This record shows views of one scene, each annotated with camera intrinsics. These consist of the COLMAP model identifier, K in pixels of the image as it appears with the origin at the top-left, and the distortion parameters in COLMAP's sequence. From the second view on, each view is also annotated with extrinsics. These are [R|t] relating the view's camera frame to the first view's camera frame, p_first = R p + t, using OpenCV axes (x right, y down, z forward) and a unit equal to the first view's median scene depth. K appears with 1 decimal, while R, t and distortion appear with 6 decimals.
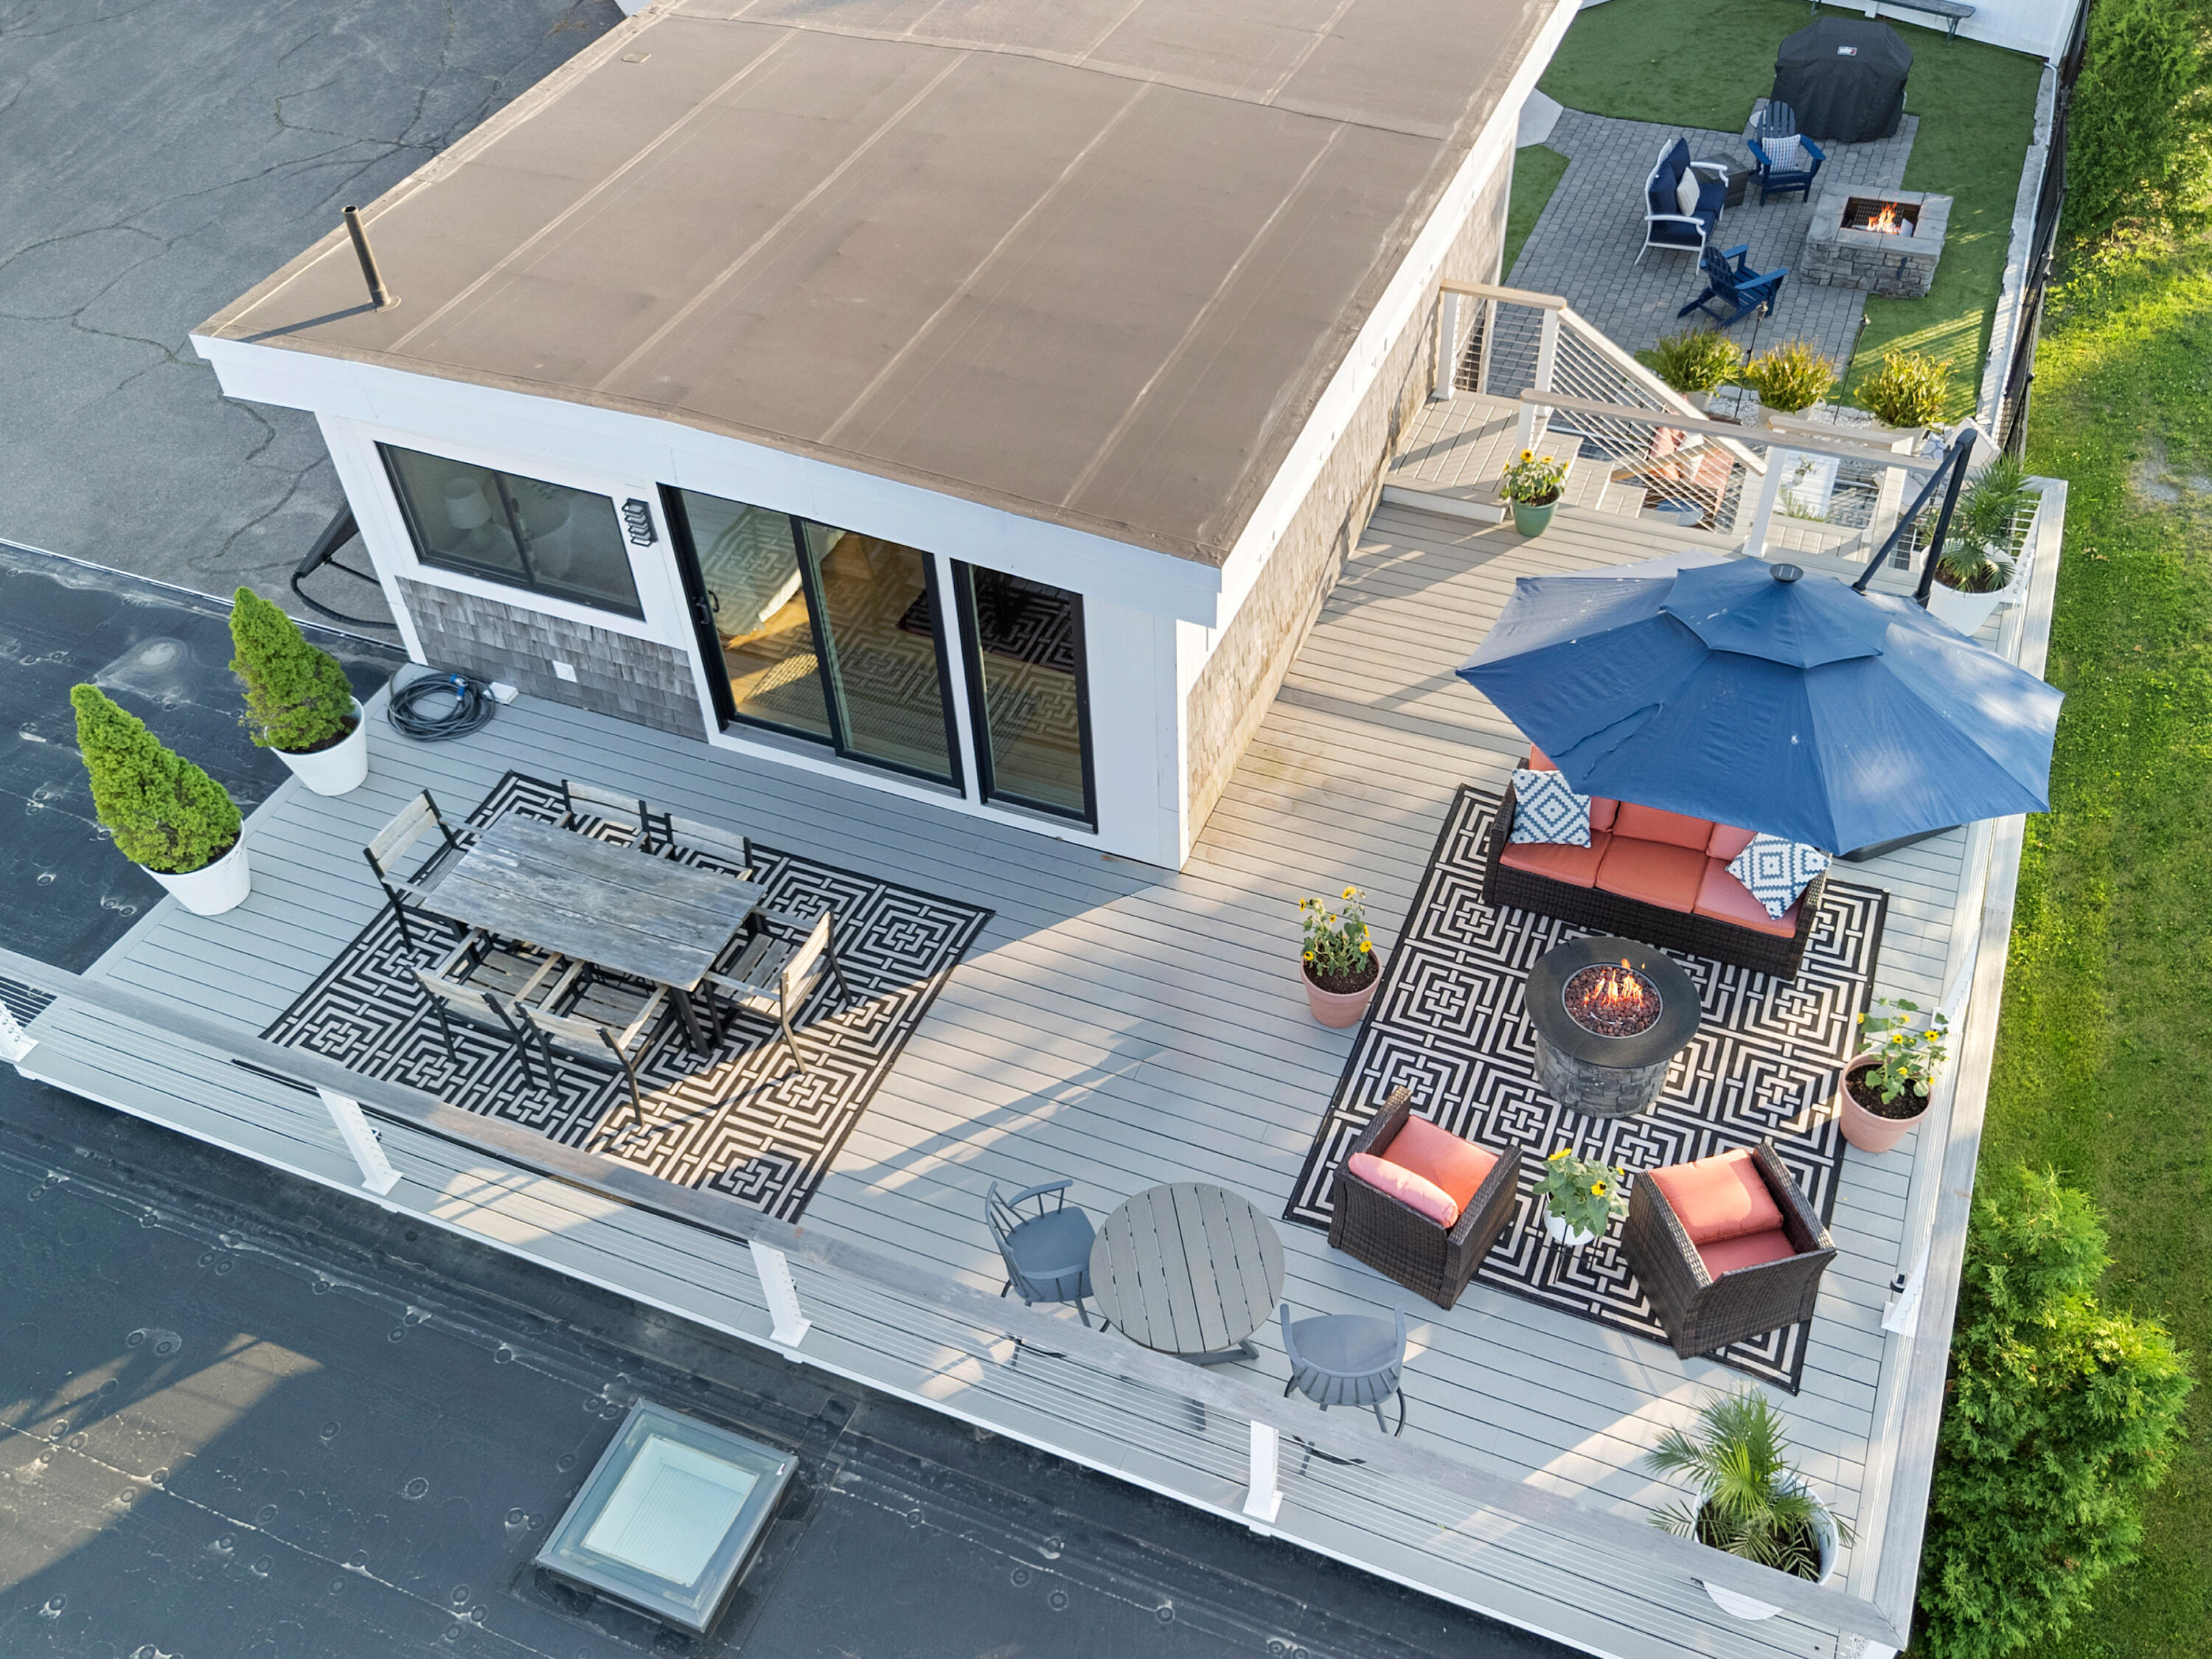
lens RADIAL K [[1801.1, 0, 1120.0], [0, 1801.1, 808.2], [0, 0, 1]] dist [0.085884, -0.097039]
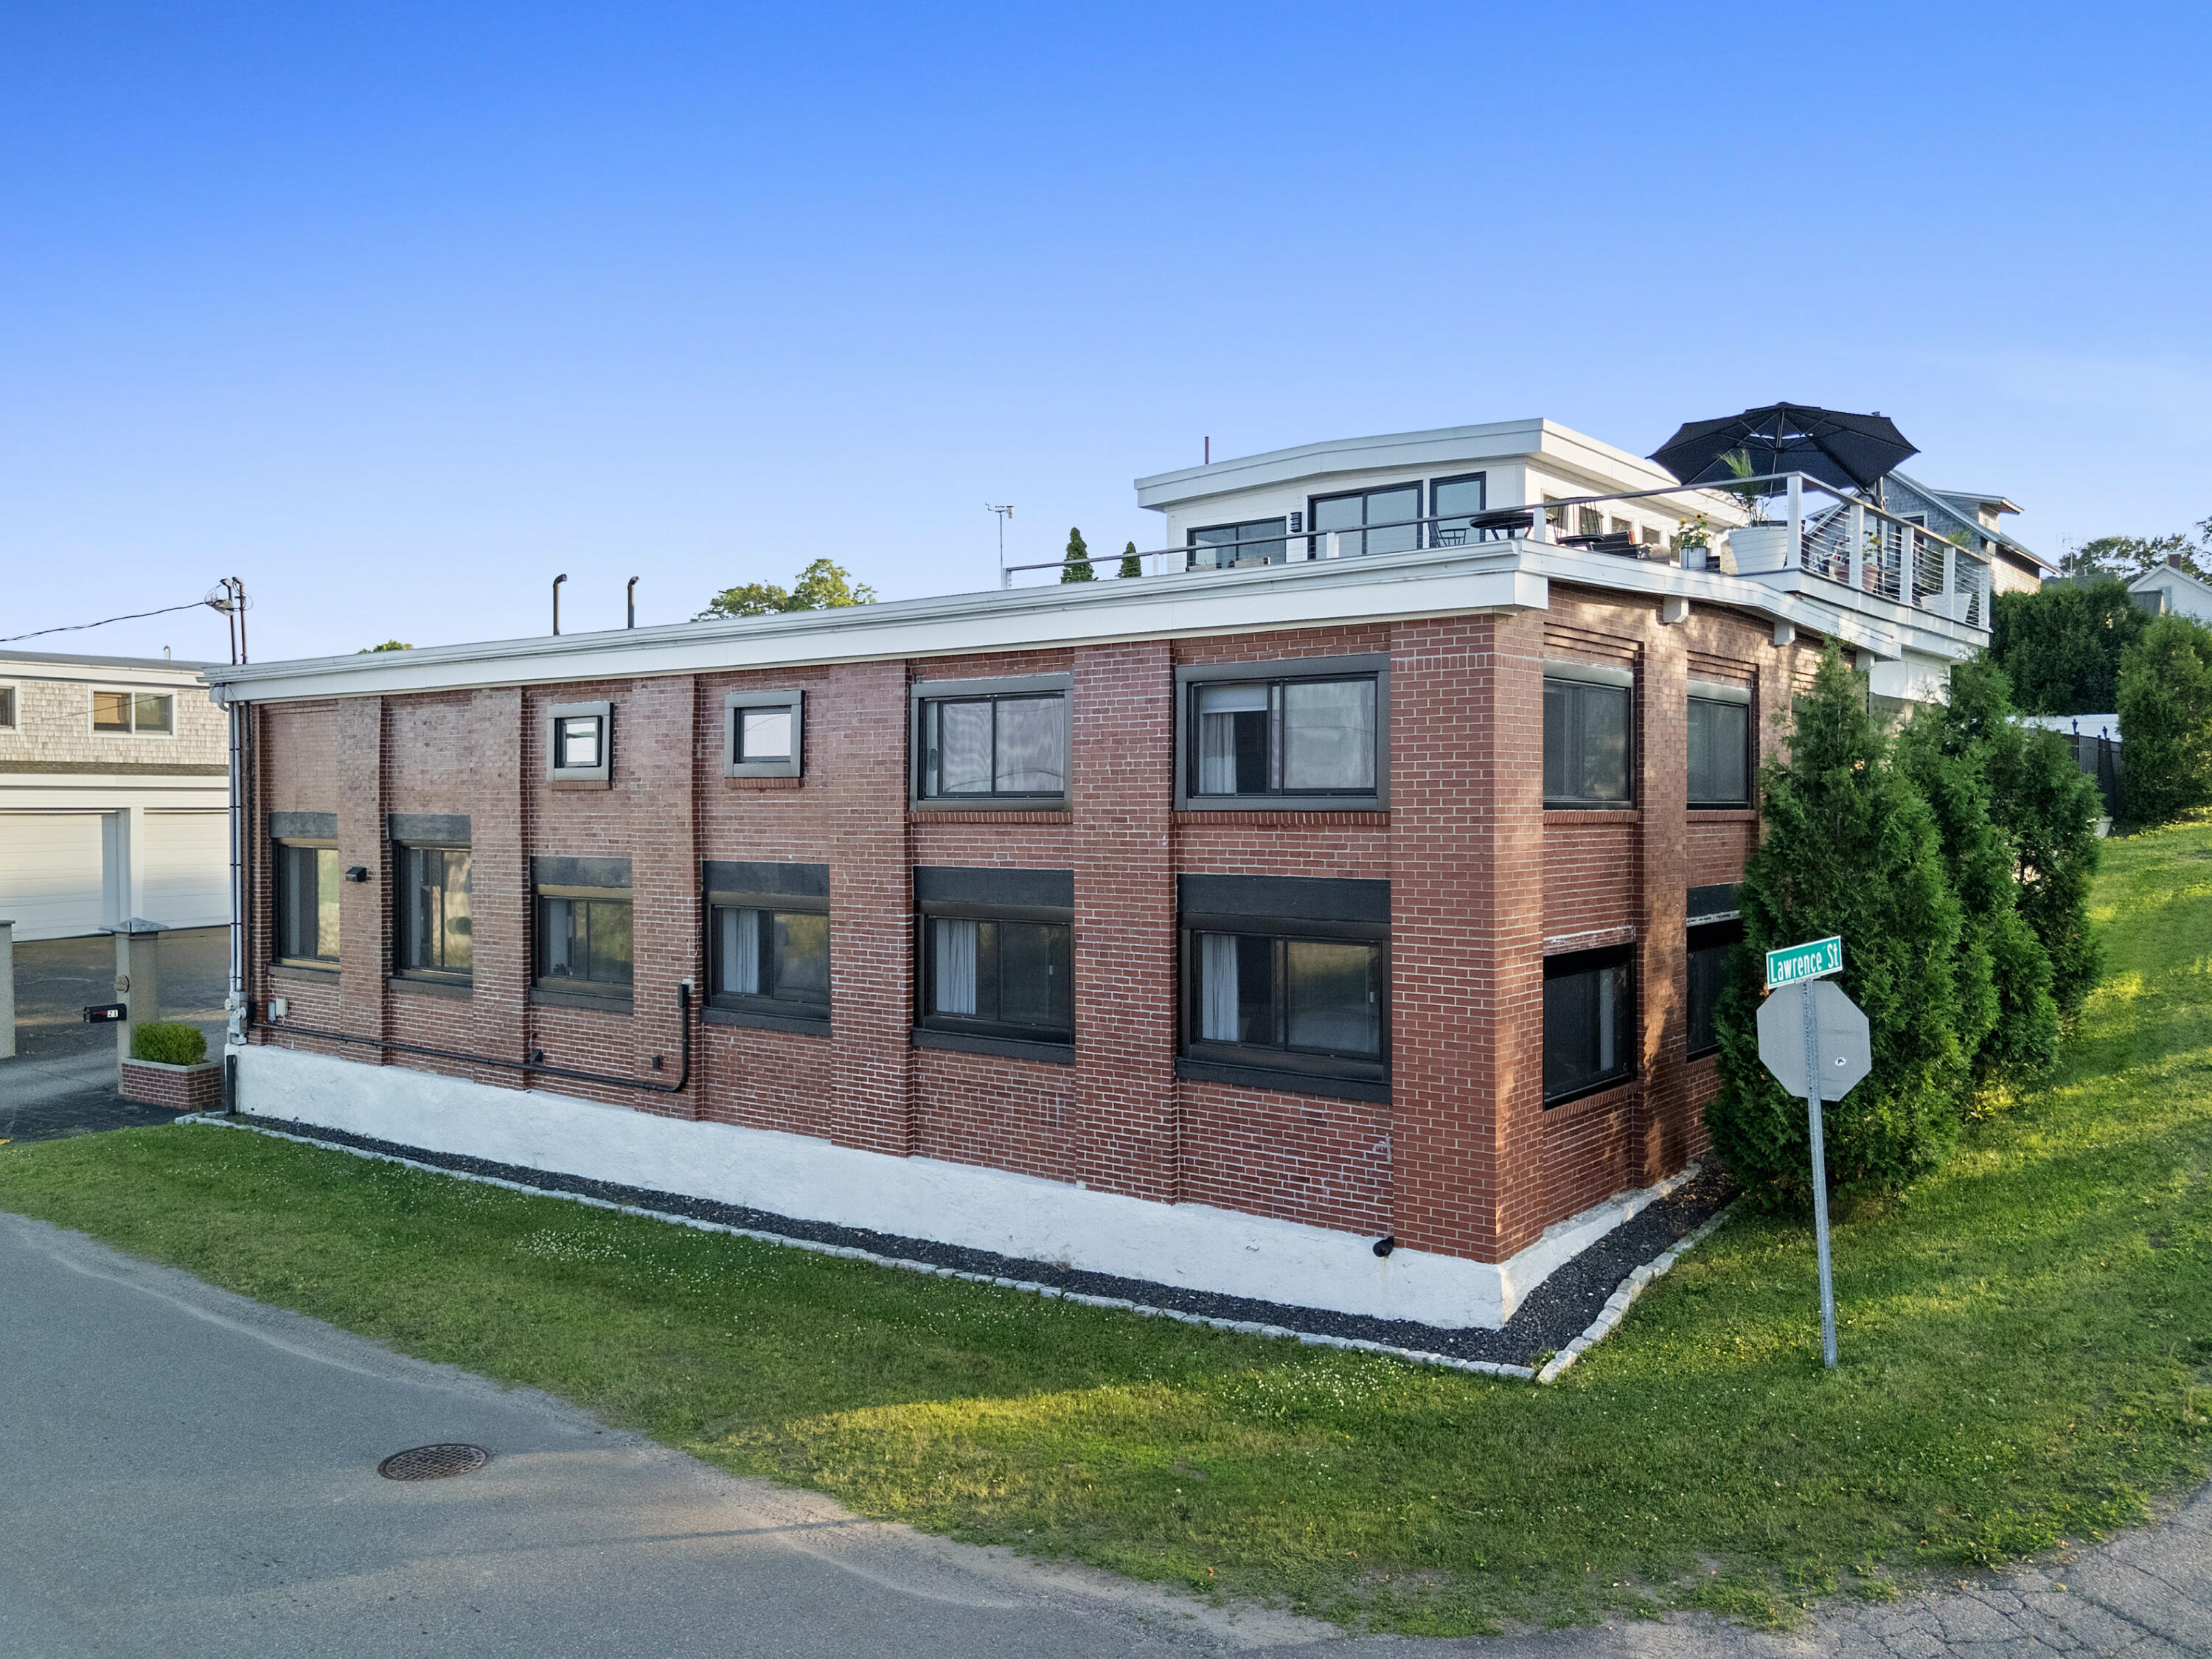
lens RADIAL K [[1657.2, 0, 1114.6], [0, 1657.2, 829.4], [0, 0, 1]] dist [0.067209, -0.072865]
pose [[0.963729, 0.028228, -0.265387, 0.090580], [-0.207674, 0.703883, -0.679279, 1.567118], [0.167627, 0.709755, 0.684214, -0.229922]]
